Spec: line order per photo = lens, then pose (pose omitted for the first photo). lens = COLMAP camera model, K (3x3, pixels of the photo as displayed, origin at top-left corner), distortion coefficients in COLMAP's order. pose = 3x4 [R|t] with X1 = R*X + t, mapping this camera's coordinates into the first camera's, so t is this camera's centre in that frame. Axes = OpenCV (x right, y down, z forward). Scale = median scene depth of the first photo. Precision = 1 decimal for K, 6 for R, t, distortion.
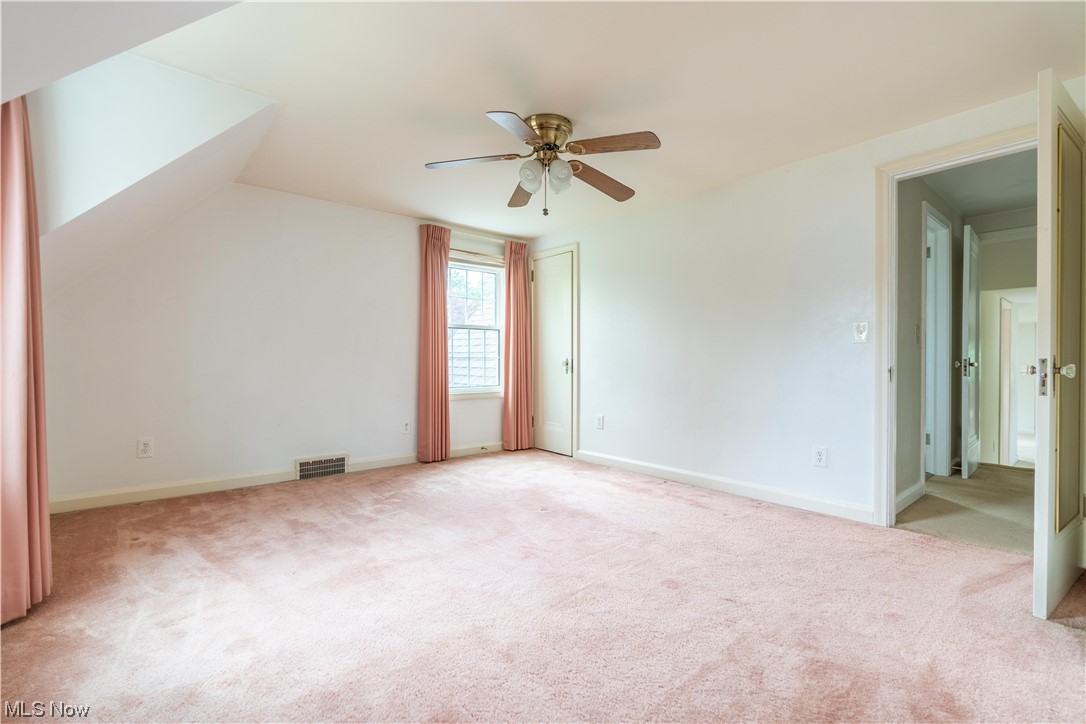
lens RADIAL K [[487.3, 0, 537.6], [0, 487.3, 363.7], [0, 0, 1]] dist [-0.002564, -0.000478]
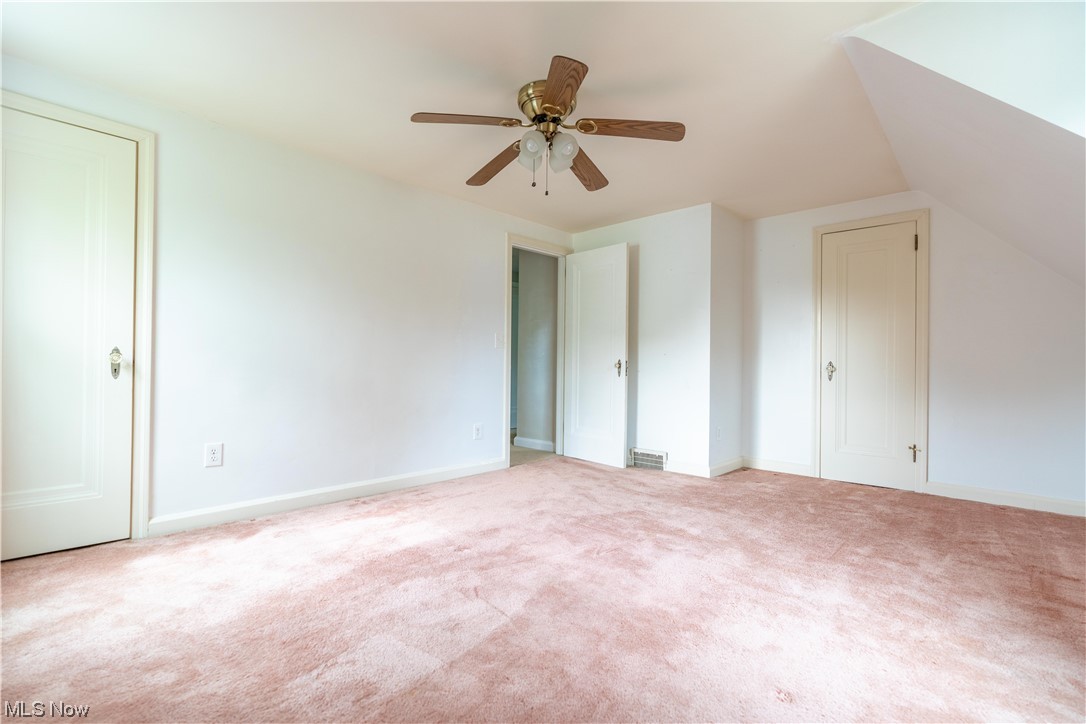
lens RADIAL K [[487.3, 0, 537.6], [0, 487.3, 363.7], [0, 0, 1]] dist [-0.002564, -0.000478]
pose [[-0.115970, 0.001952, 0.993251, -0.658584], [-0.009761, 0.999948, -0.003105, 0.004803], [-0.993205, -0.010055, -0.115945, 0.842993]]
